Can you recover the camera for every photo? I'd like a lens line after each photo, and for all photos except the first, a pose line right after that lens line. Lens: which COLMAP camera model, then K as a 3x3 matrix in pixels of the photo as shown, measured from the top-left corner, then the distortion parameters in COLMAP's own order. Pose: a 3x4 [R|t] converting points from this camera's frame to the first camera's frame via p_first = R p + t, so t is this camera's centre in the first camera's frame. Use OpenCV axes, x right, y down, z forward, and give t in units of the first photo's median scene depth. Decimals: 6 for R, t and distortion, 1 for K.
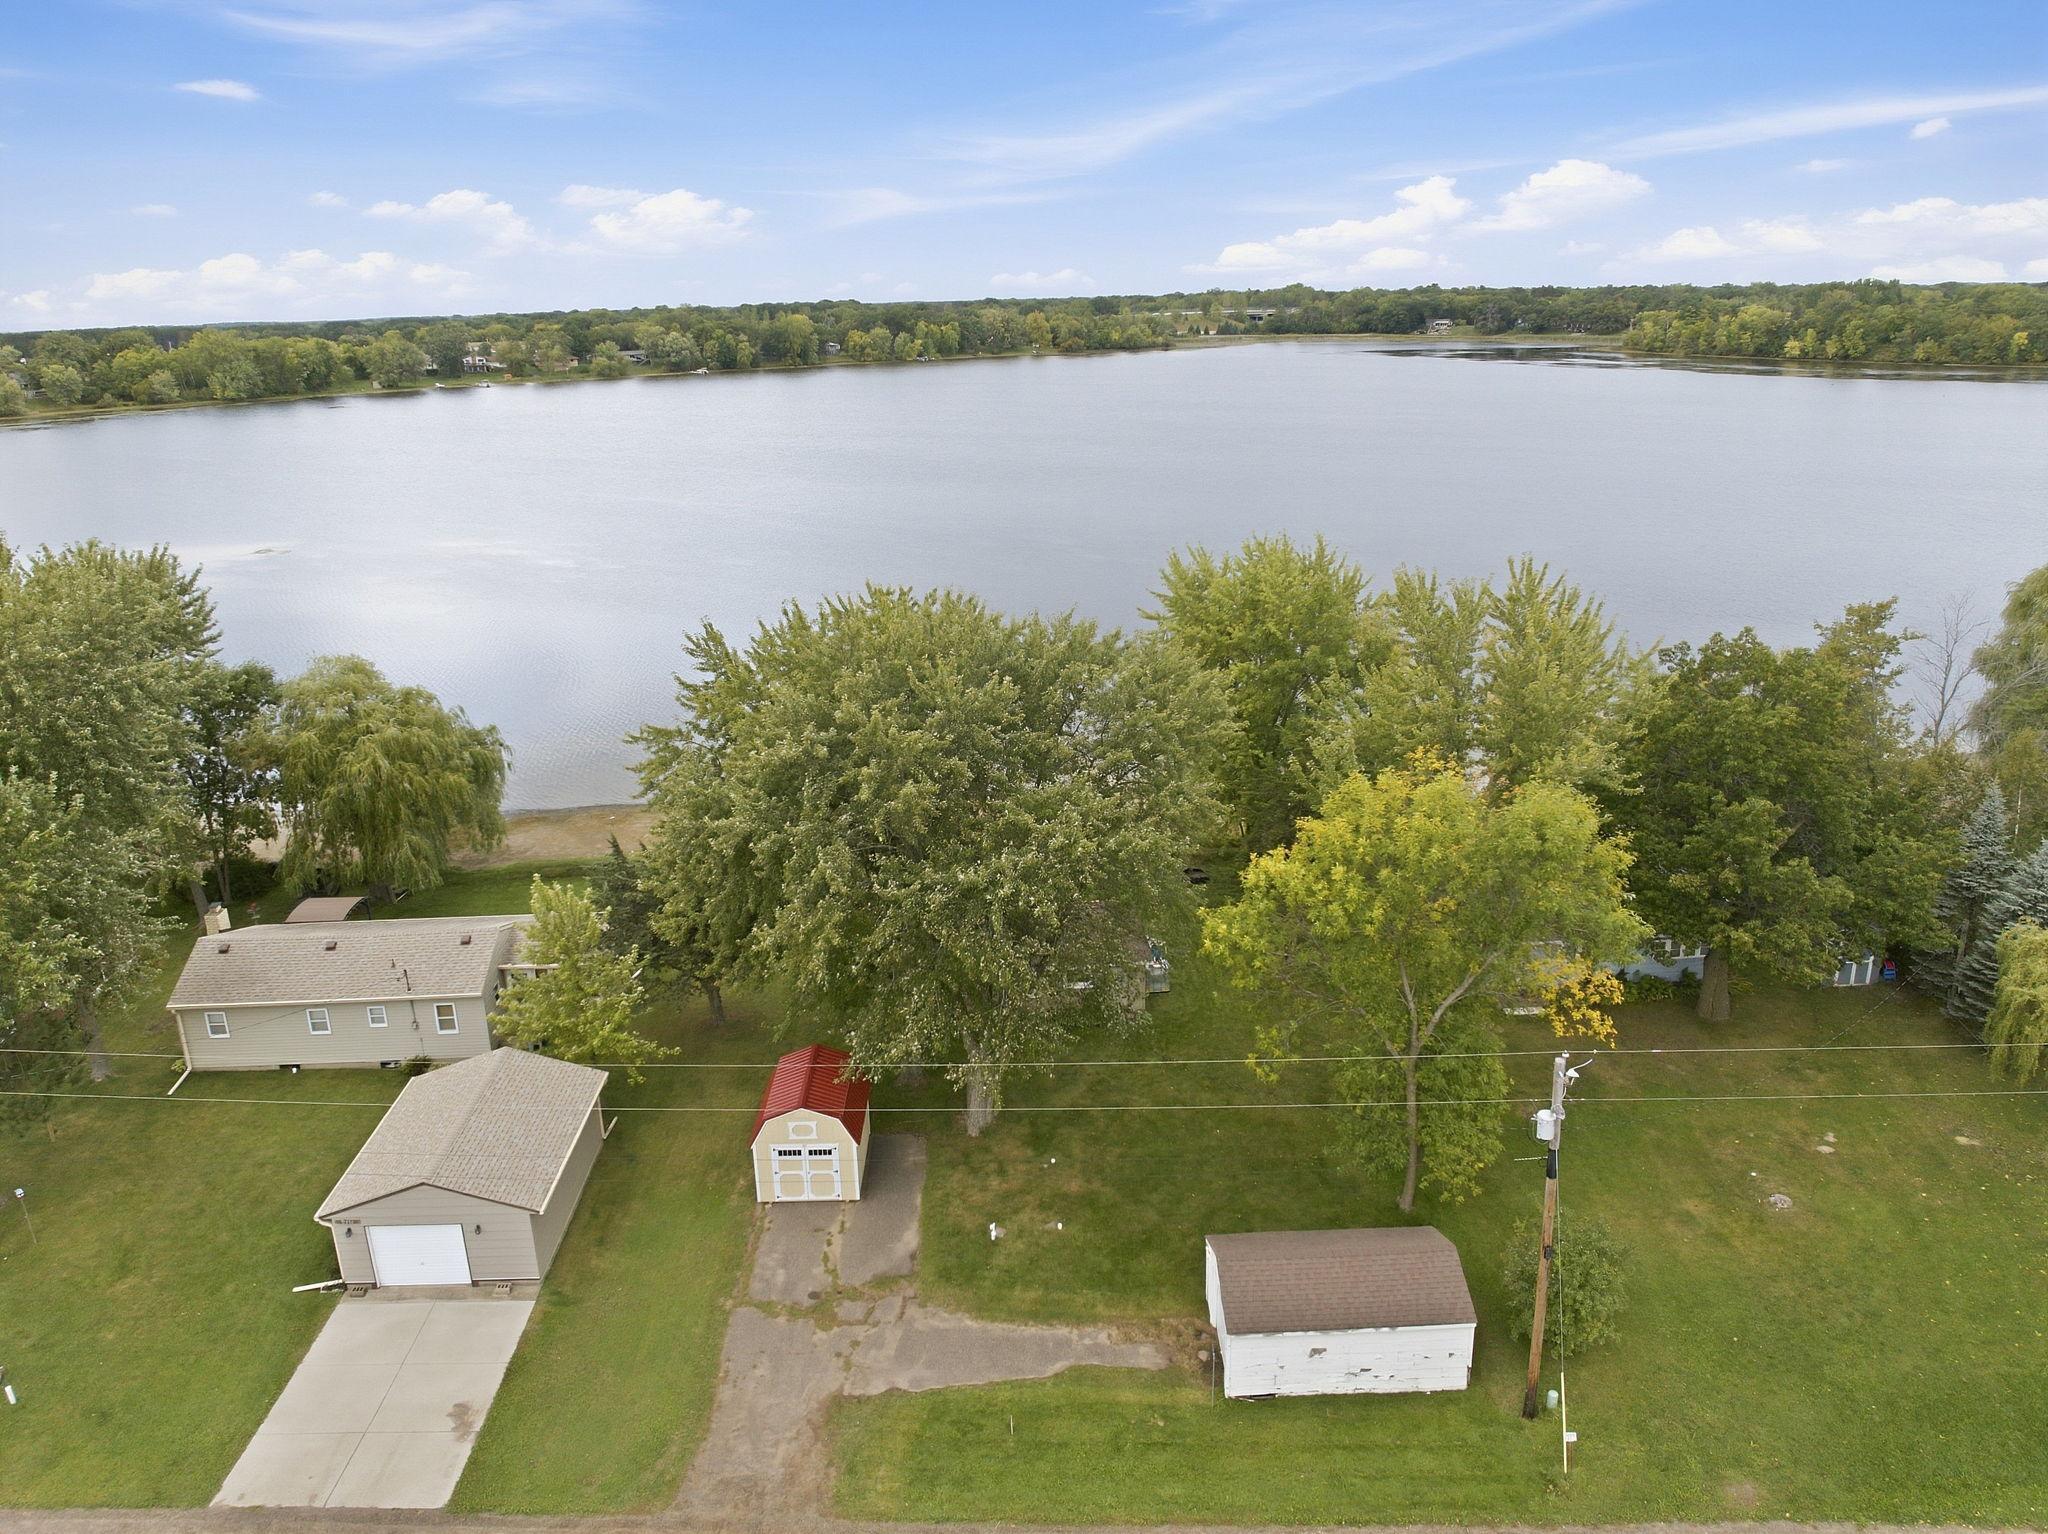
lens RADIAL K [[1434.0, 0, 1024.0], [0, 1434.0, 767.0], [0, 0, 1]] dist [-0.056662, 0.025456]
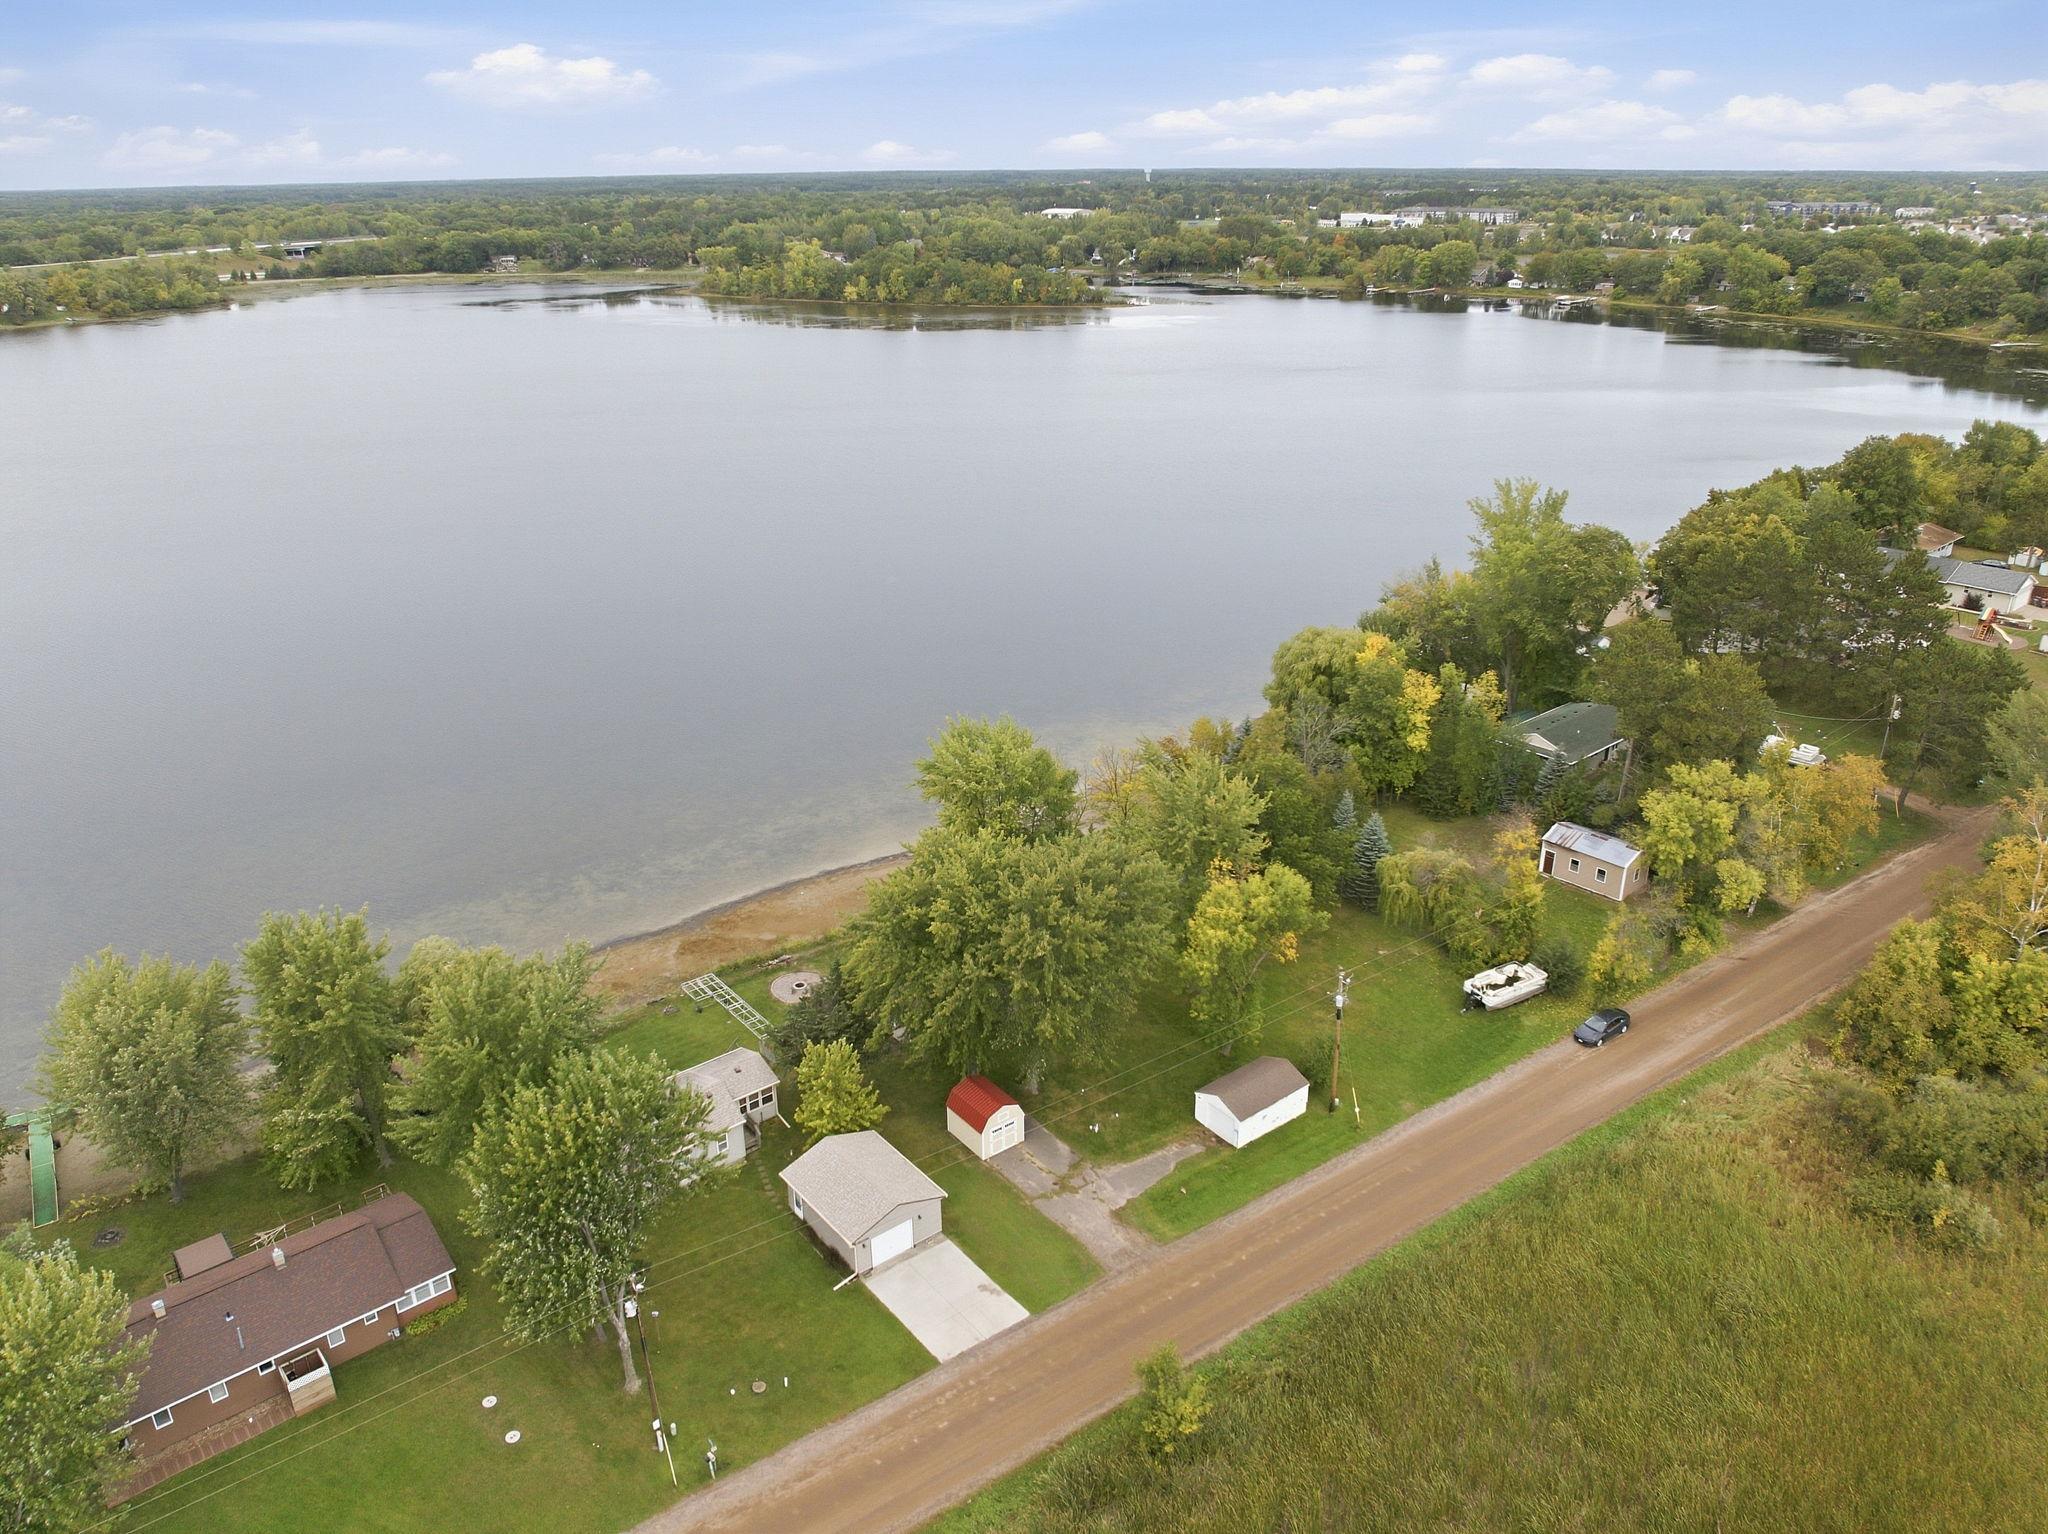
lens RADIAL K [[1434.0, 0, 1024.0], [0, 1434.0, 767.0], [0, 0, 1]] dist [-0.056662, 0.025456]
pose [[0.799524, -0.215834, 0.560515, -1.236277], [0.176770, 0.976430, 0.123842, -0.501927], [-0.574033, 0.000068, 0.818832, -0.705303]]
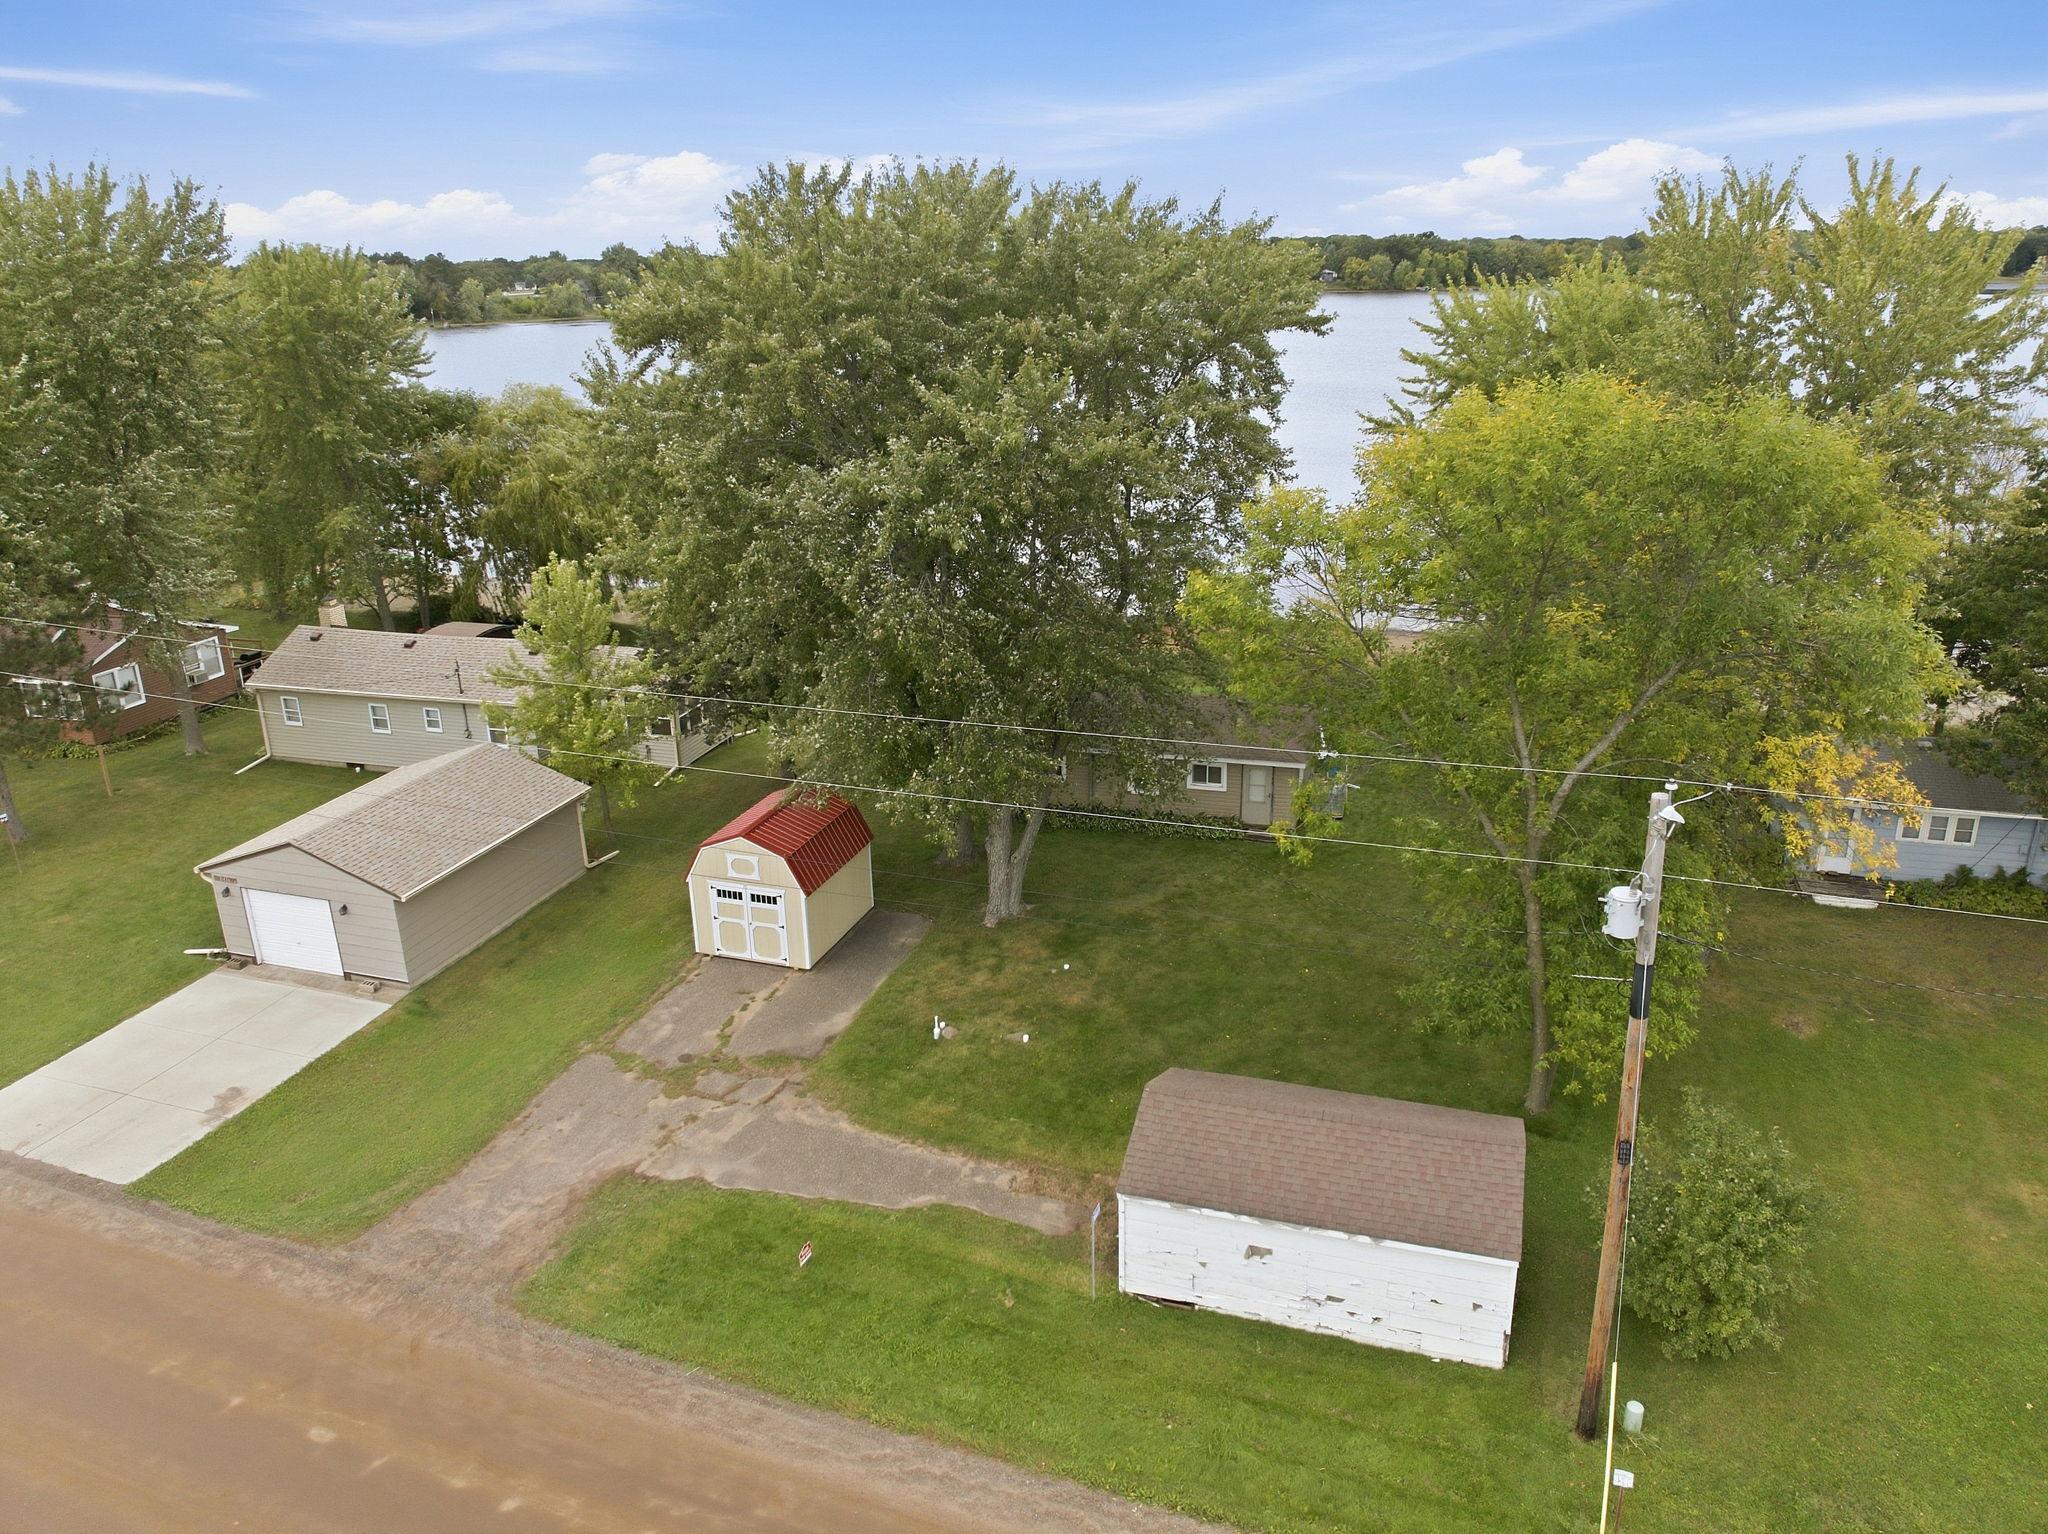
lens RADIAL K [[1436.3, 0, 1024.0], [0, 1436.3, 767.0], [0, 0, 1]] dist [-0.042407, 0.004310]
pose [[0.942229, 0.114921, -0.314638, 0.253865], [-0.104130, 0.993258, 0.050953, 0.154339], [0.318373, -0.015246, 0.947843, 0.320329]]
